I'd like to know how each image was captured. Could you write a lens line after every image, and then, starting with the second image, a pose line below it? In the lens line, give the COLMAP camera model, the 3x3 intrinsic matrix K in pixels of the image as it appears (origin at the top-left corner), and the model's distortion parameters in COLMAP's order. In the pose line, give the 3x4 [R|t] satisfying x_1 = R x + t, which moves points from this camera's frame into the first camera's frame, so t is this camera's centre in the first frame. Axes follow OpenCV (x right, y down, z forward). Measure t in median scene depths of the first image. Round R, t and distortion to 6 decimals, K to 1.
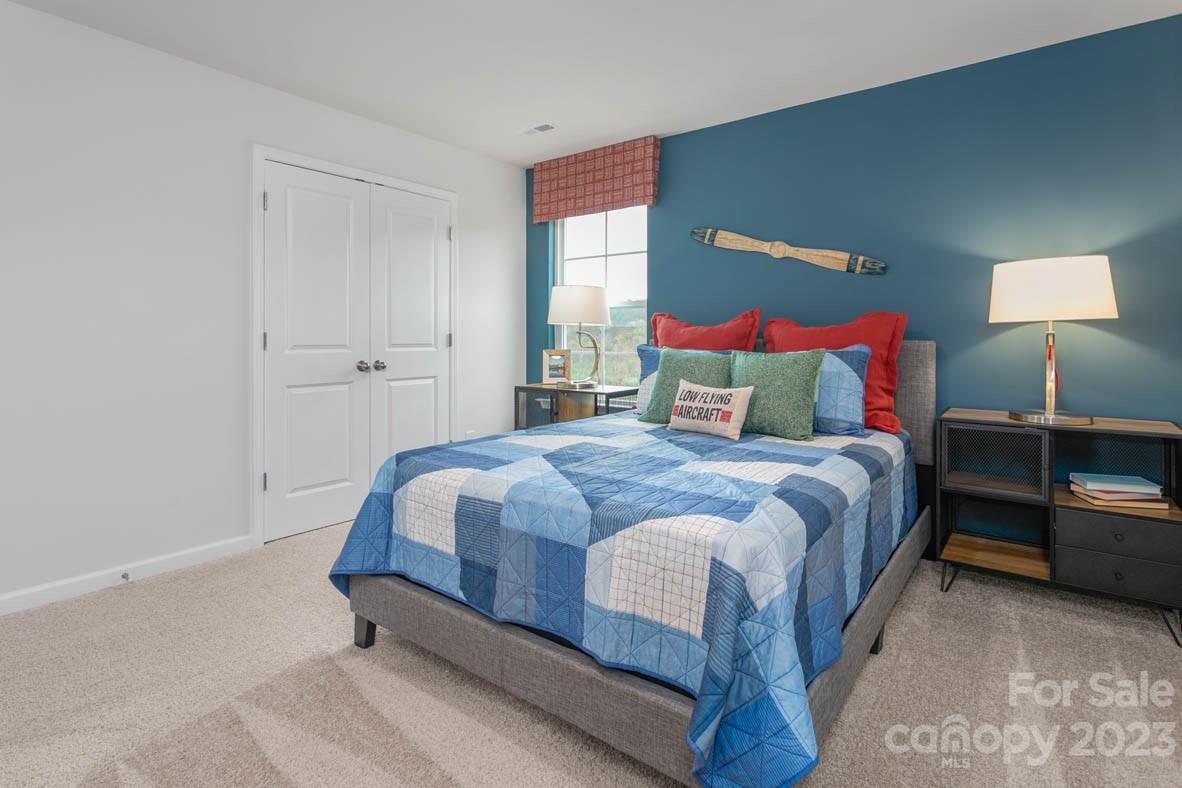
lens RADIAL K [[579.0, 0, 588.7], [0, 579.0, 349.0], [0, 0, 1]] dist [0.000179, 0.000216]
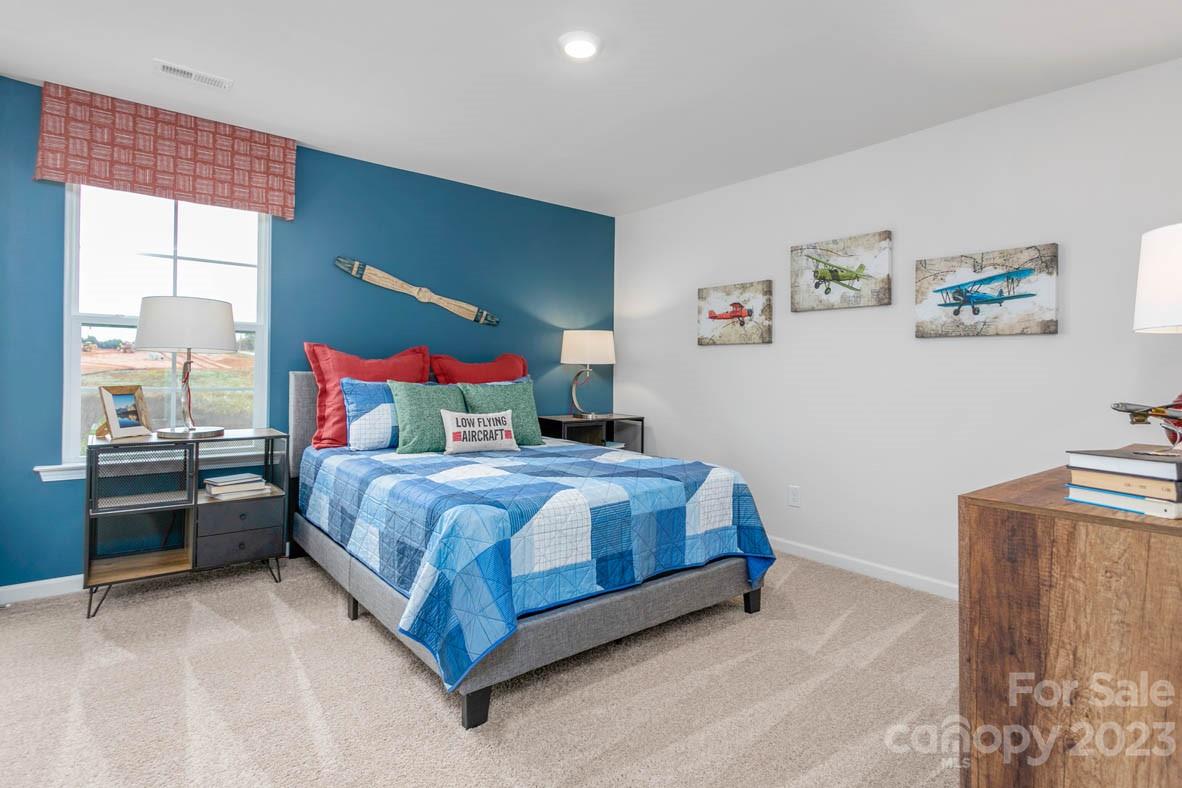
lens RADIAL K [[607.7, 0, 591.0], [0, 607.7, 394.0], [0, 0, 1]] dist [-0.001808, -0.000017]
pose [[0.241770, -0.035575, 0.969681, -0.841565], [0.005876, 0.999363, 0.035199, -0.015435], [-0.970316, -0.002812, 0.241825, 0.413065]]
